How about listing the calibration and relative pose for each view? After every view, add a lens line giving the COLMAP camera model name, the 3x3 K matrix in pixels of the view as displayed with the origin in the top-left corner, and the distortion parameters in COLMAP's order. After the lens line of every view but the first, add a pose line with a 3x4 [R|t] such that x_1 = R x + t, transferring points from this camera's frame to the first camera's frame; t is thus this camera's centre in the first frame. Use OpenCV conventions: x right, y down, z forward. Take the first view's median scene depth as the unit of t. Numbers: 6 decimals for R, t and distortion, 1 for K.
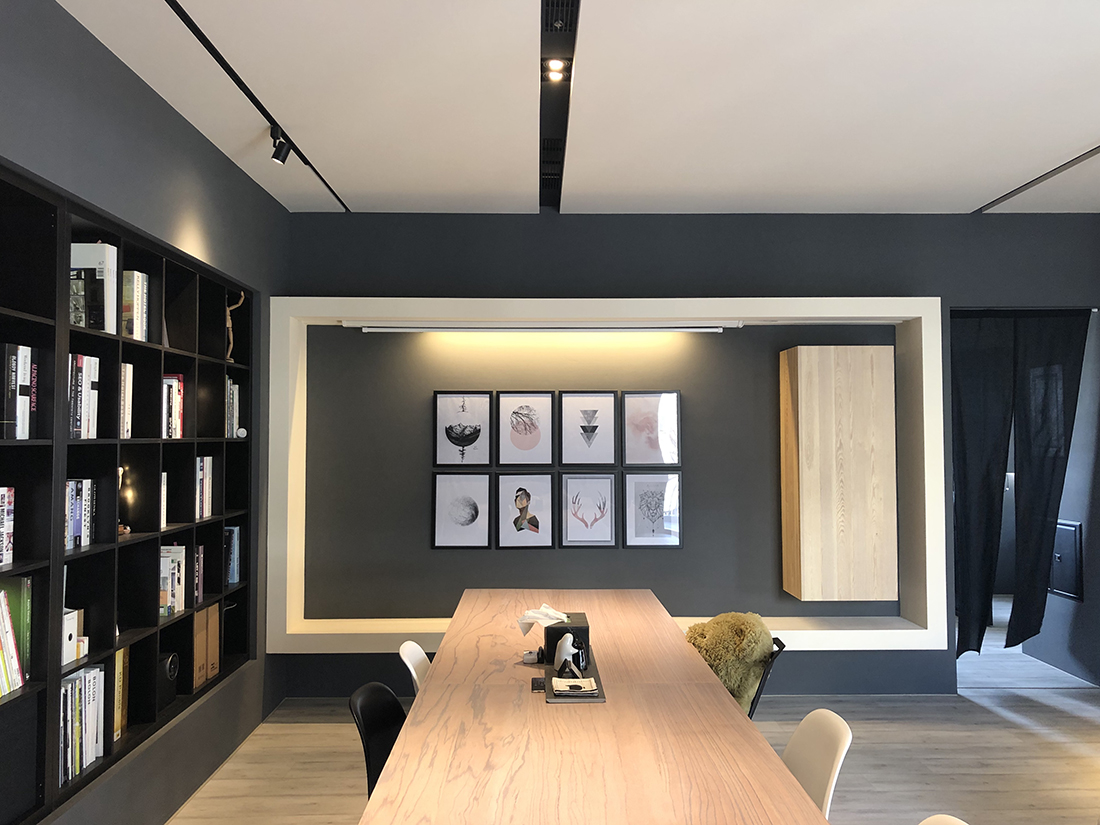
lens RADIAL K [[916.8, 0, 551.2], [0, 916.8, 409.3], [0, 0, 1]] dist [0.016094, 0.001040]
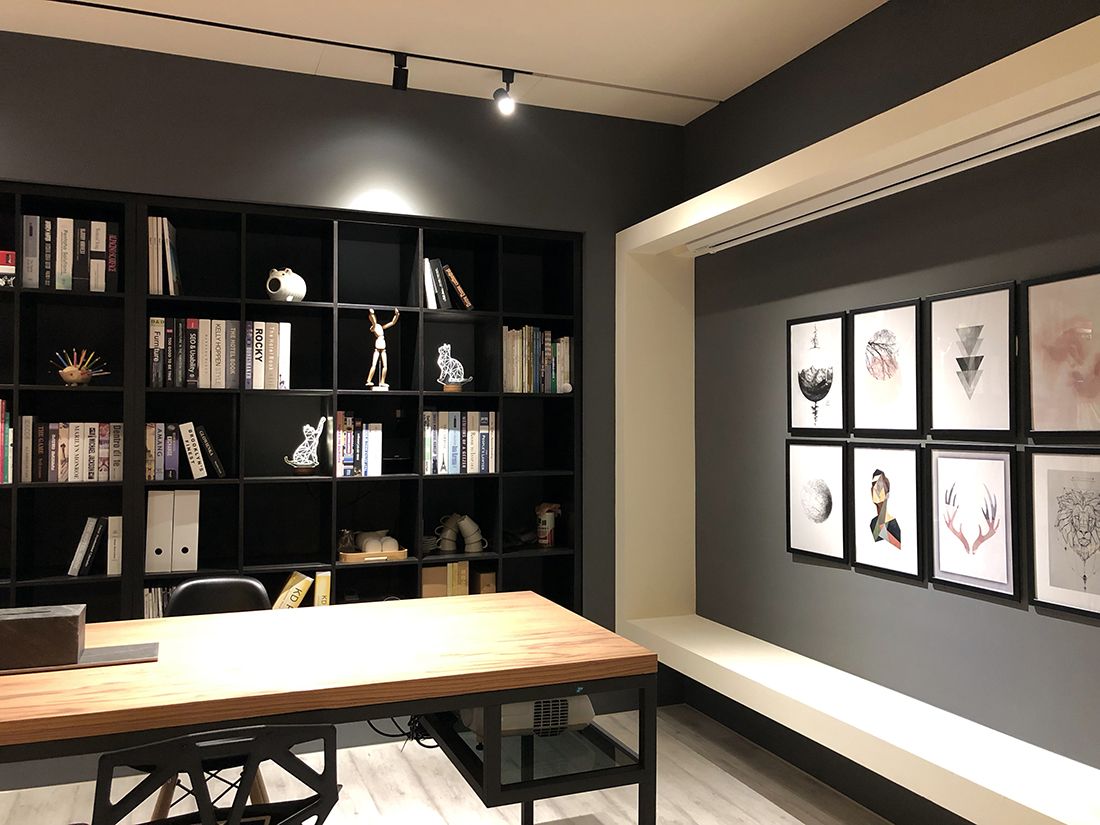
lens RADIAL K [[894.4, 0, 547.9], [0, 894.4, 414.8], [0, 0, 1]] dist [-0.006558, 0.000369]
pose [[0.352215, -0.005584, -0.935902, 0.433112], [0.024807, 0.999687, 0.003371, 0.043279], [0.935590, -0.024404, 0.352244, 0.596905]]
